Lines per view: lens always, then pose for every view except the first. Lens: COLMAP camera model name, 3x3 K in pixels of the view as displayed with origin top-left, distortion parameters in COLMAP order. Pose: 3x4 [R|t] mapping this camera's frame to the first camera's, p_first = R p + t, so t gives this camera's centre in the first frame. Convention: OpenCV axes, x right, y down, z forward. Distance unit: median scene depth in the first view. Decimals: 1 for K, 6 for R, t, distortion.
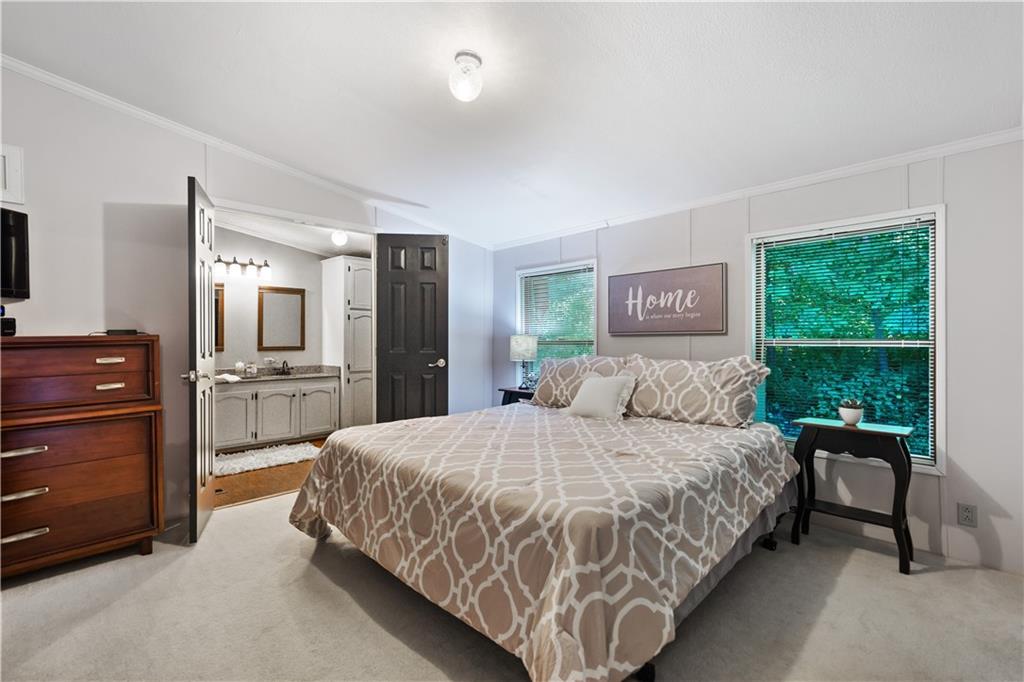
lens RADIAL K [[448.3, 0, 512.0], [0, 448.3, 341.0], [0, 0, 1]] dist [-0.000971, 0.000166]
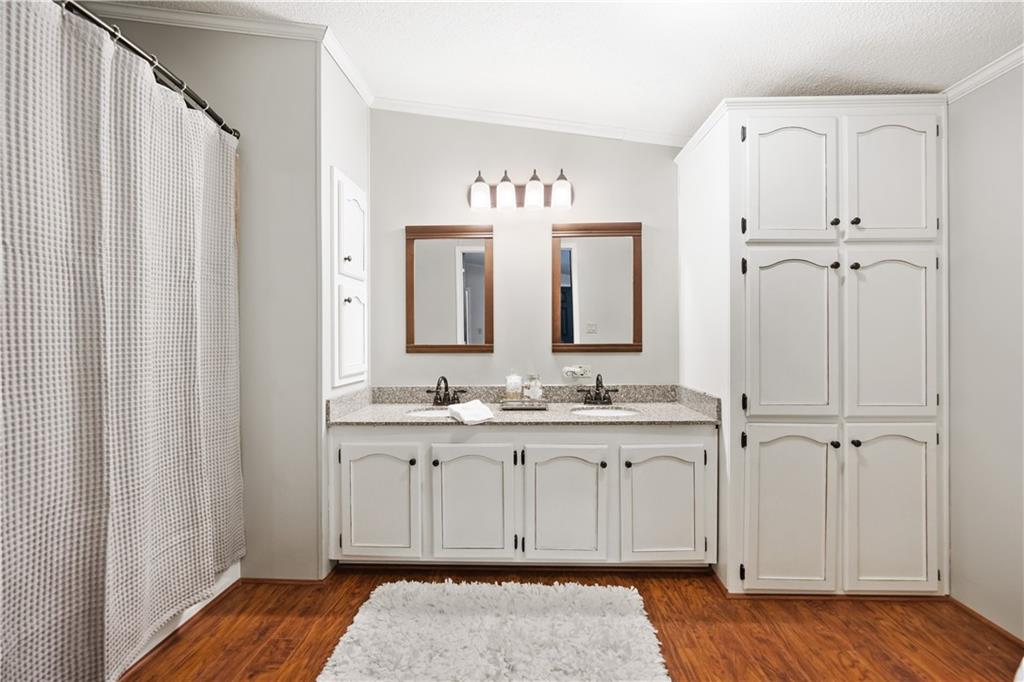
lens RADIAL K [[418.9, 0, 512.0], [0, 418.9, 341.0], [0, 0, 1]] dist [-0.000506, -0.000012]
pose [[0.682121, -0.000875, -0.731239, -0.250349], [0.004797, 0.999983, 0.003278, 0.006975], [0.731224, -0.005743, 0.682113, 0.644219]]
